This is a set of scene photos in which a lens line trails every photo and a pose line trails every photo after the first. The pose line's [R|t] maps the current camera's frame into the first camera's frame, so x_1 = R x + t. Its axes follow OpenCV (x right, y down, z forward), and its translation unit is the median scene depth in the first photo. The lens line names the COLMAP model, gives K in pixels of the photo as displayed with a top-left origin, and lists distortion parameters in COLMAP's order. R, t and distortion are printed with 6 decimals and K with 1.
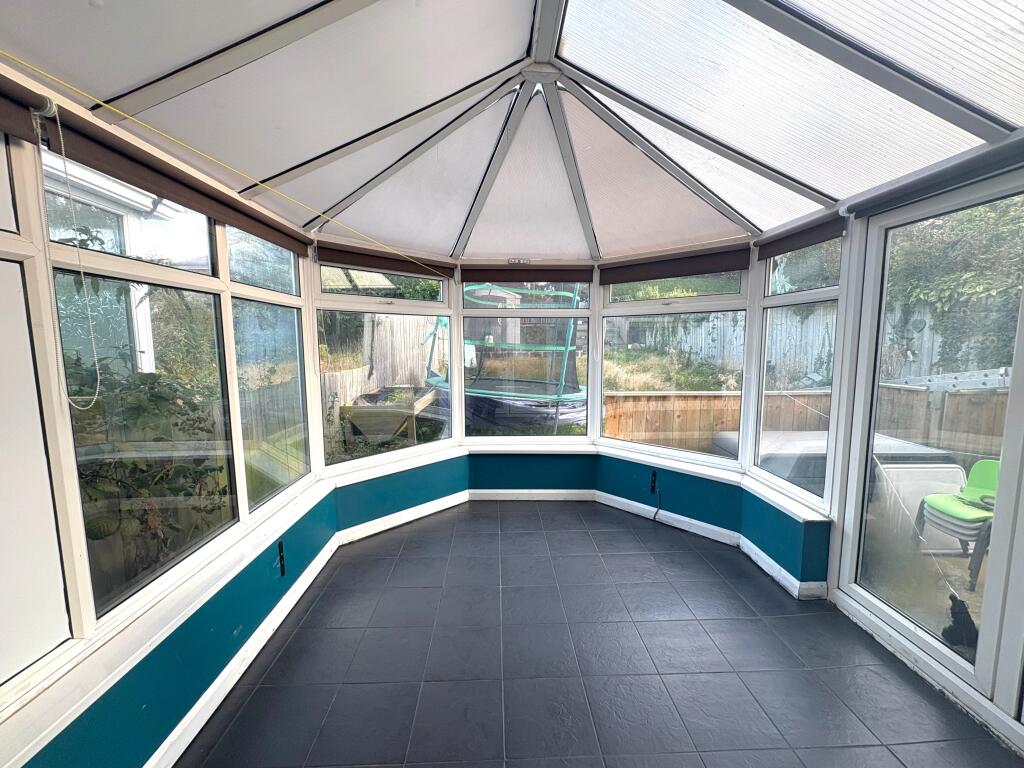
lens RADIAL K [[411.1, 0, 508.8], [0, 411.1, 386.2], [0, 0, 1]] dist [0.001317, -0.000578]
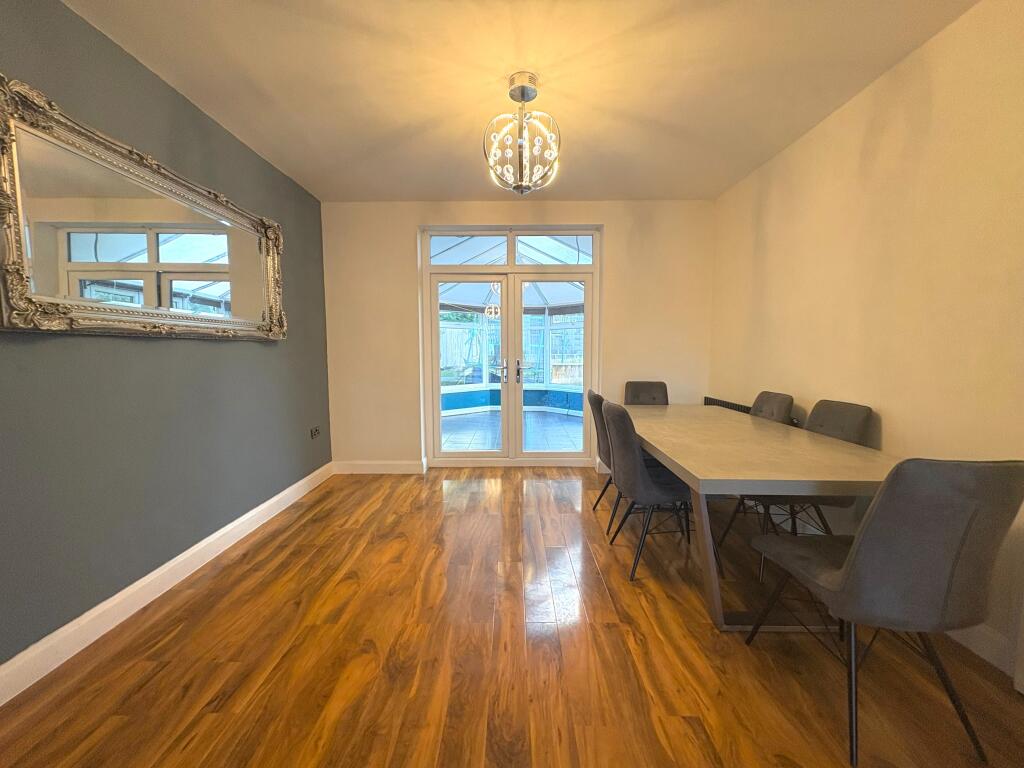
lens RADIAL K [[411.1, 0, 513.9], [0, 411.1, 388.3], [0, 0, 1]] dist [0.001317, -0.000578]
pose [[0.998304, 0.007926, -0.057672, 0.164168], [-0.009041, 0.999777, -0.019097, 0.200158], [0.057508, 0.019586, 0.998153, -1.267012]]
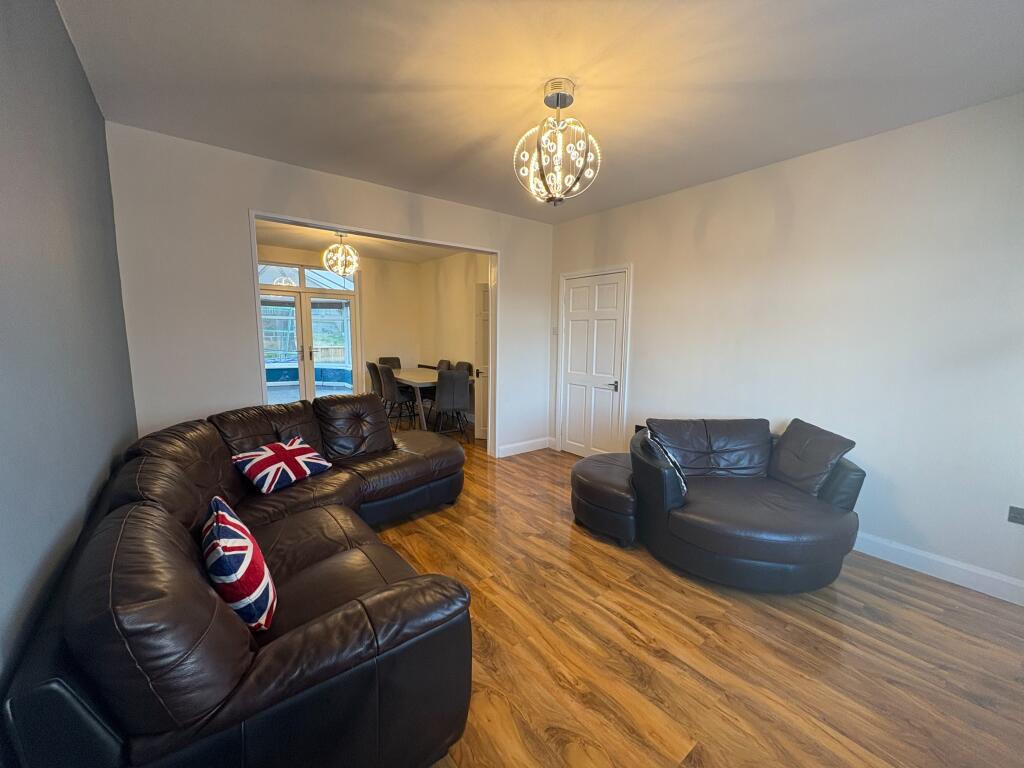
lens RADIAL K [[411.1, 0, 515.5], [0, 411.1, 381.6], [0, 0, 1]] dist [0.001317, -0.000578]
pose [[0.823086, -0.054155, 0.565329, -0.202730], [0.046511, 0.998527, 0.027935, 0.252195], [-0.566009, 0.003301, 0.824393, -2.232519]]
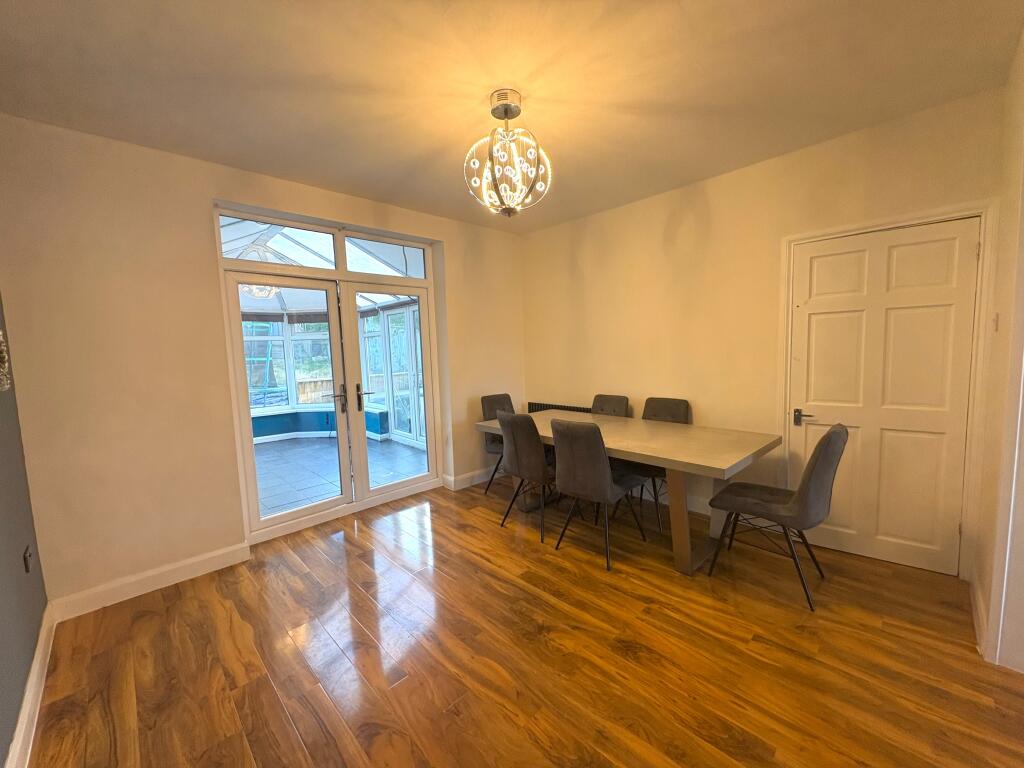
lens RADIAL K [[411.1, 0, 509.9], [0, 411.1, 387.4], [0, 0, 1]] dist [0.001317, -0.000578]
pose [[0.746789, -0.083264, 0.659829, -0.289668], [0.100867, 0.994835, 0.011377, 0.127327], [-0.657368, 0.058059, 0.751330, -1.072283]]
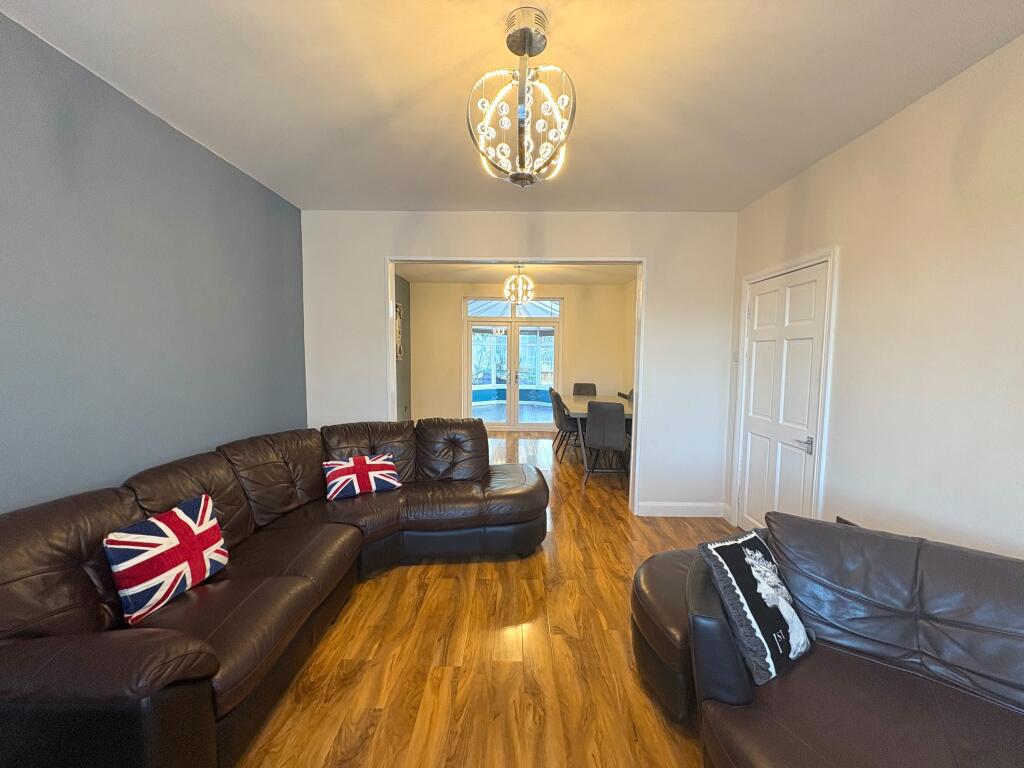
lens RADIAL K [[411.1, 0, 508.5], [0, 411.1, 381.1], [0, 0, 1]] dist [0.001317, -0.000578]
pose [[0.997157, 0.016760, -0.073468, 0.222837], [-0.019909, 0.998905, -0.042339, 0.239617], [0.072678, 0.043682, 0.996398, -2.195143]]
